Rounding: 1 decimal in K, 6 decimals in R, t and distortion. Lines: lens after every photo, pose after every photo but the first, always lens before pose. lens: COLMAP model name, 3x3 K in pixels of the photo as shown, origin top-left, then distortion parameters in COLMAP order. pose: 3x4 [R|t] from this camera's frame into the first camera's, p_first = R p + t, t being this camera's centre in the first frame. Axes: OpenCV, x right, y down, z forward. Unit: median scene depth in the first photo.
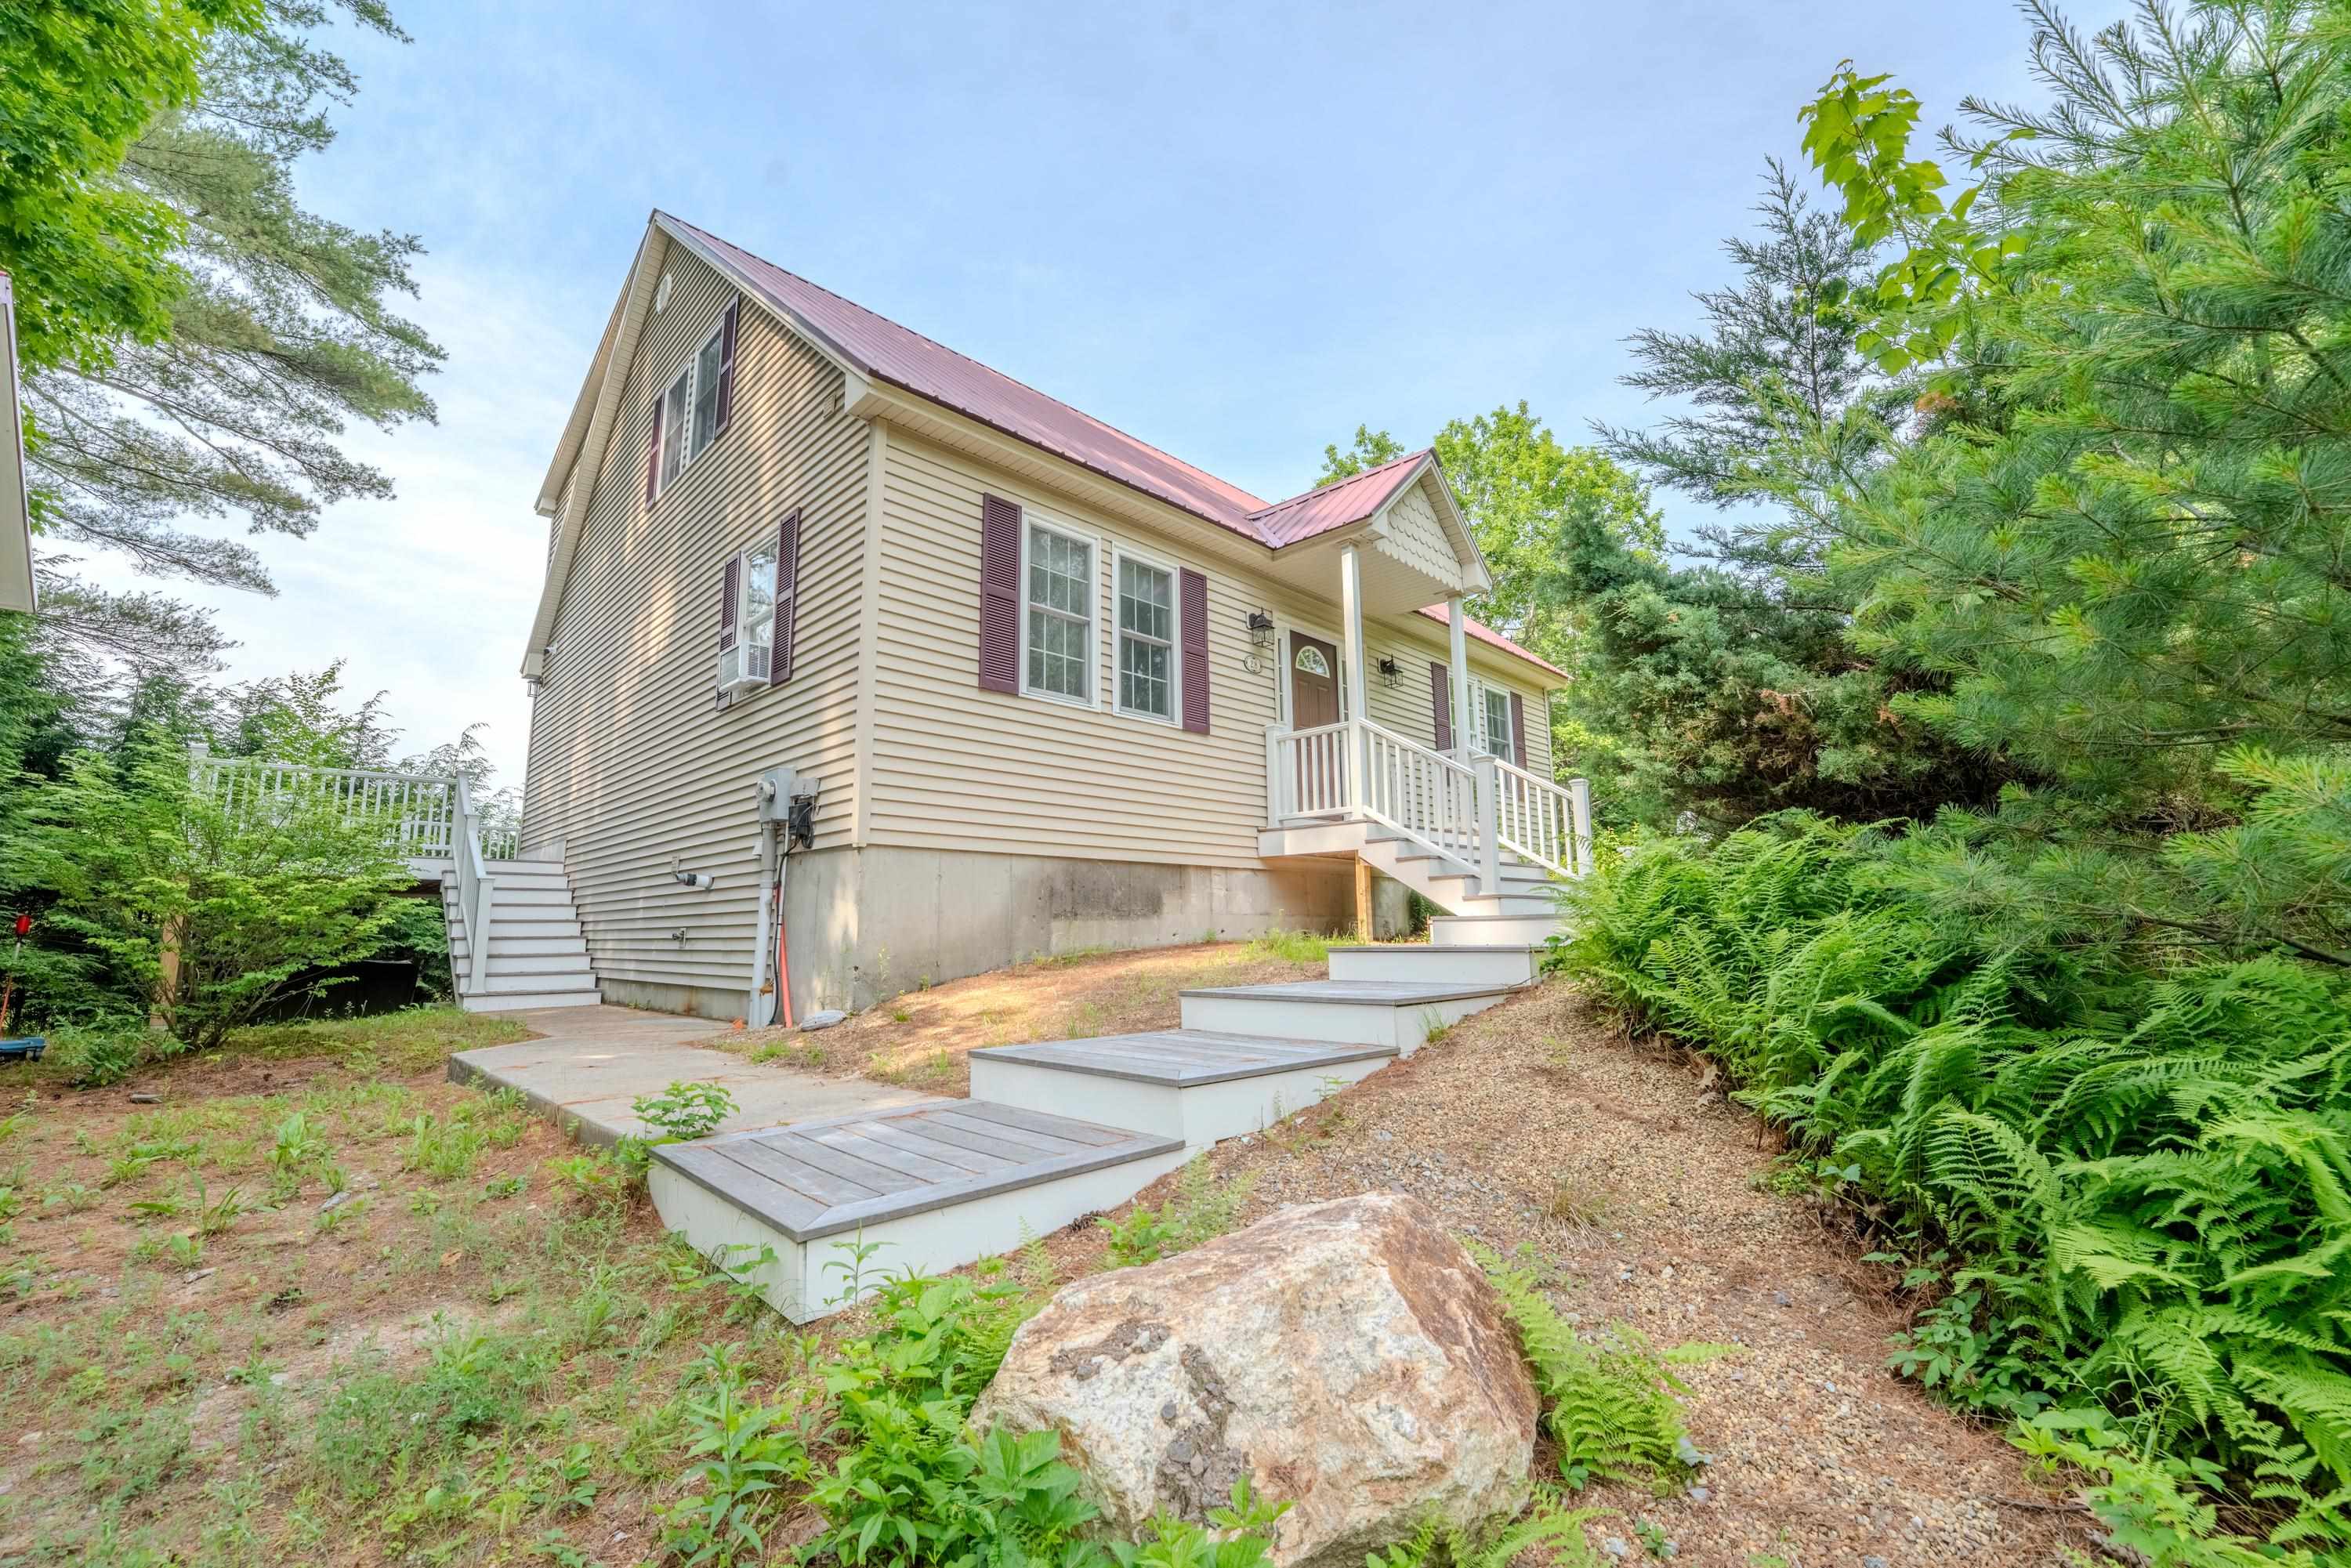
lens RADIAL K [[954.9, 0, 1172.7], [0, 954.9, 781.3], [0, 0, 1]] dist [-0.032215, 0.003976]
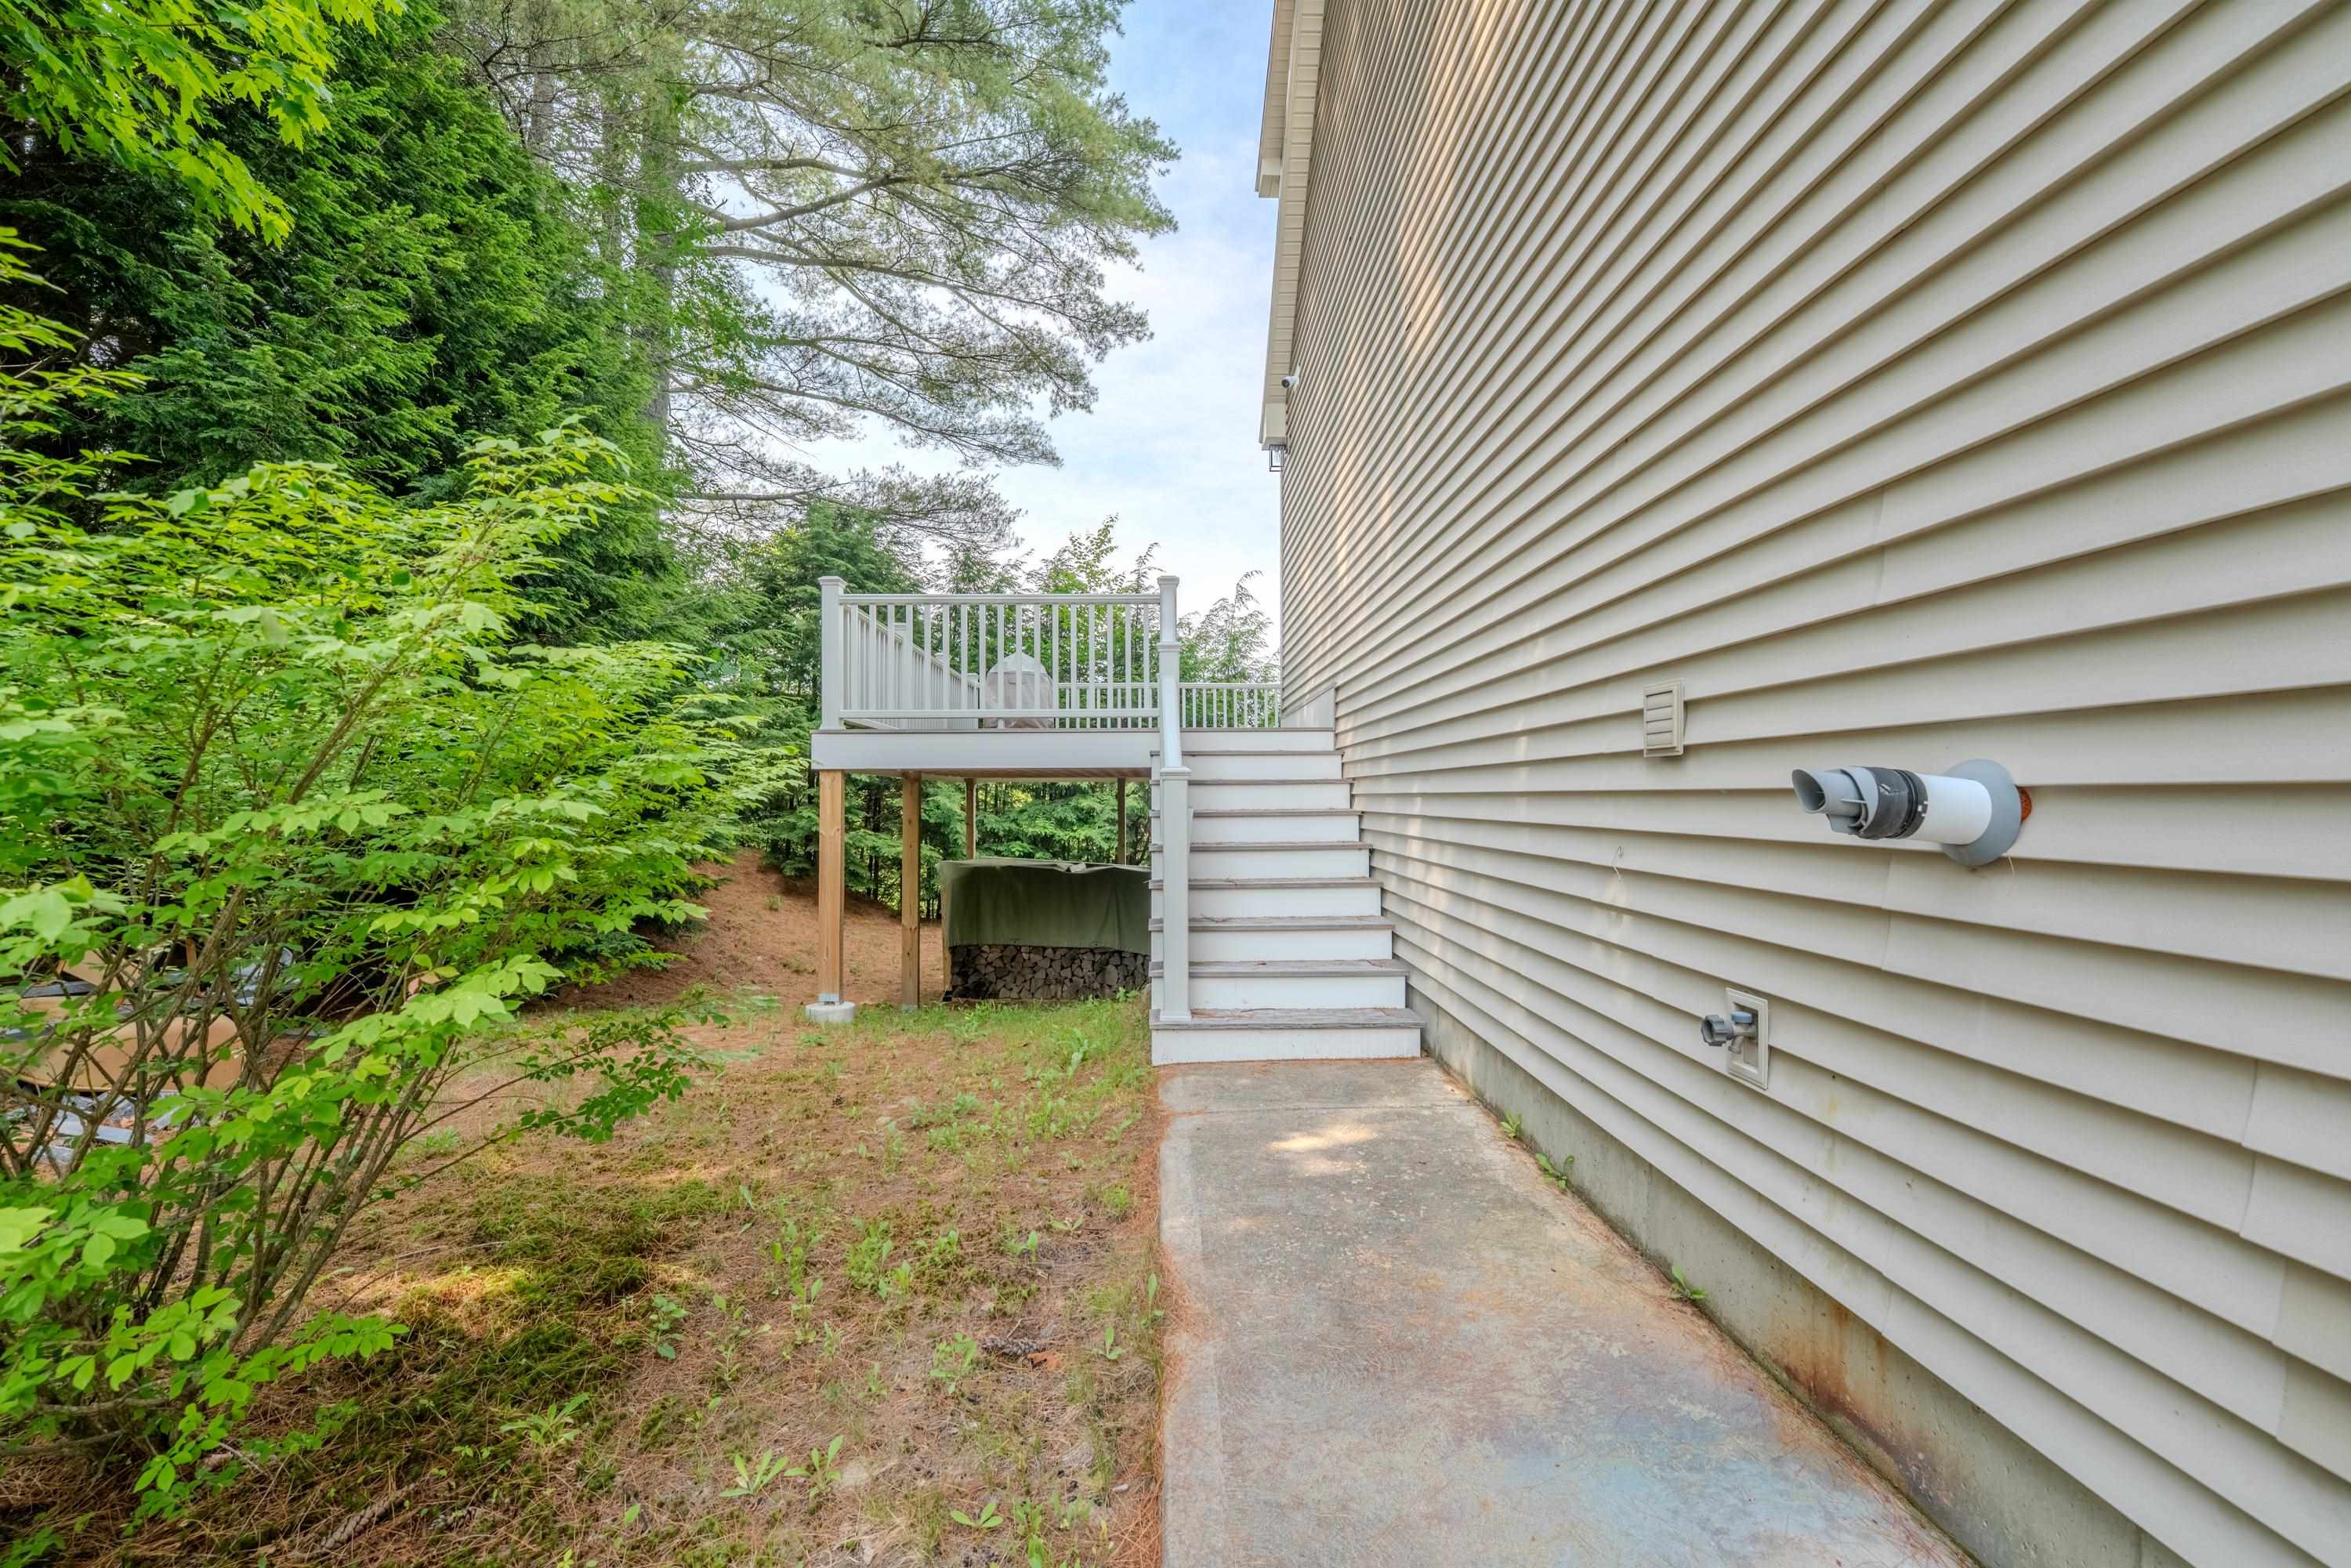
lens RADIAL K [[954.9, 0, 1172.7], [0, 954.9, 781.3], [0, 0, 1]] dist [-0.032215, 0.003976]
pose [[0.719075, 0.000886, -0.694932, -0.285304], [0.102540, 0.988918, 0.107364, 0.040710], [0.687325, -0.148461, 0.711015, 0.466852]]
